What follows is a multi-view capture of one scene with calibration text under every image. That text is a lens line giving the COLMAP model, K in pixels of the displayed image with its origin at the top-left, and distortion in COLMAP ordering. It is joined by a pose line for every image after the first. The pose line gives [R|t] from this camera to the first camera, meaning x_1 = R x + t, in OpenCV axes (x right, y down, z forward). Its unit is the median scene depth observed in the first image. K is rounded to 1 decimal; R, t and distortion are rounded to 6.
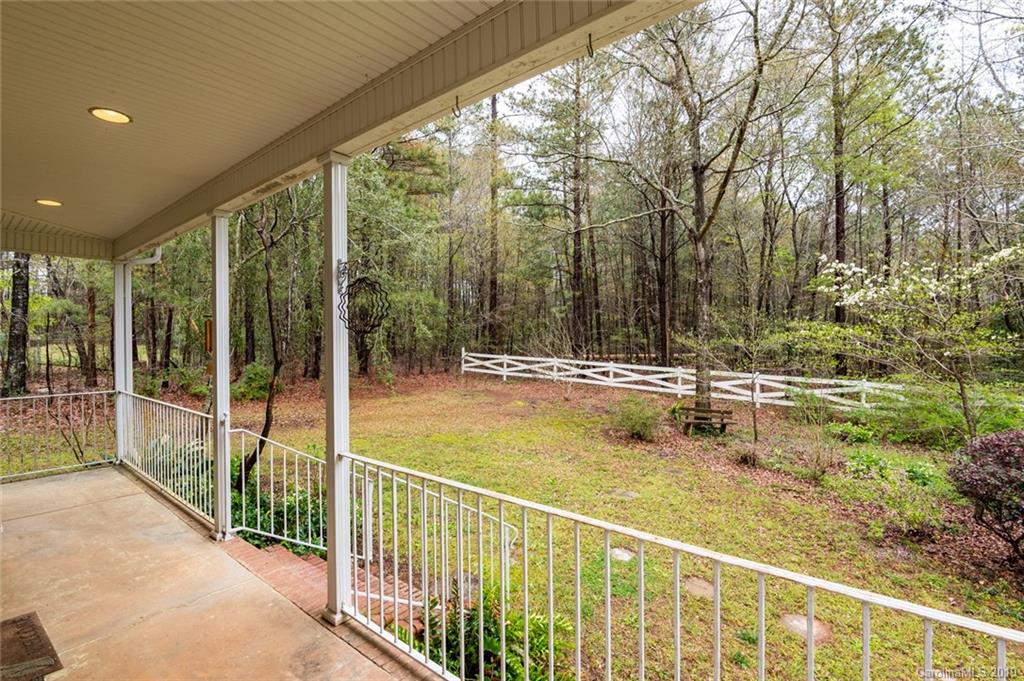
lens RADIAL K [[482.4, 0, 515.5], [0, 482.4, 337.3], [0, 0, 1]] dist [0.001637, -0.000913]
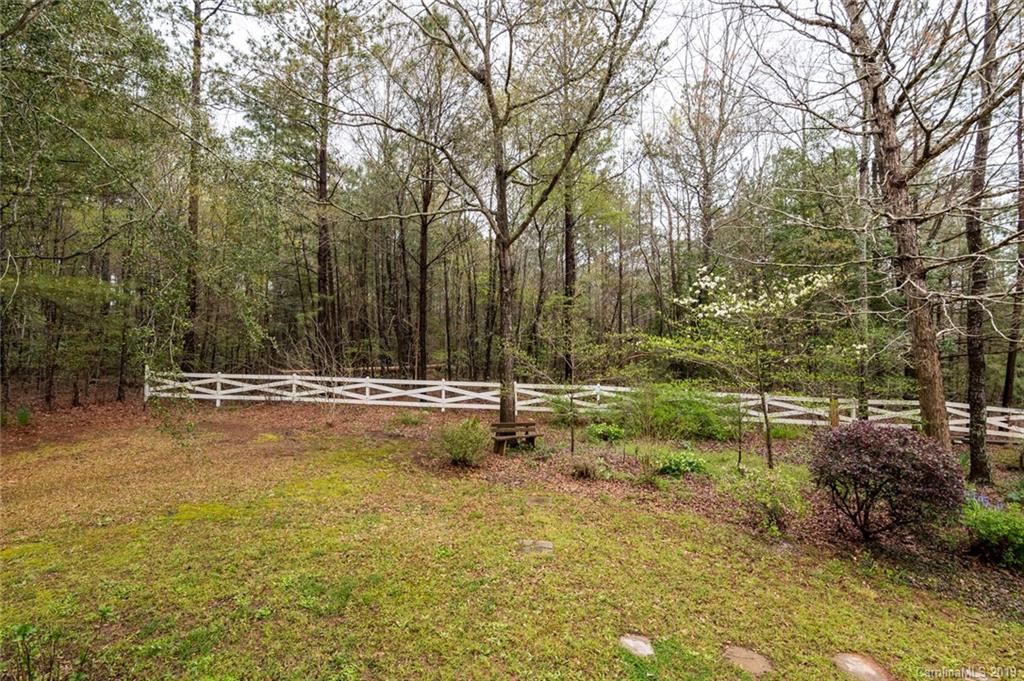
lens RADIAL K [[482.4, 0, 508.1], [0, 482.4, 340.9], [0, 0, 1]] dist [0.001637, -0.000913]
pose [[0.819669, 0.004031, 0.572824, -0.099373], [0.004674, 0.999895, -0.013724, -0.001577], [-0.572819, 0.013927, 0.819564, 0.131765]]
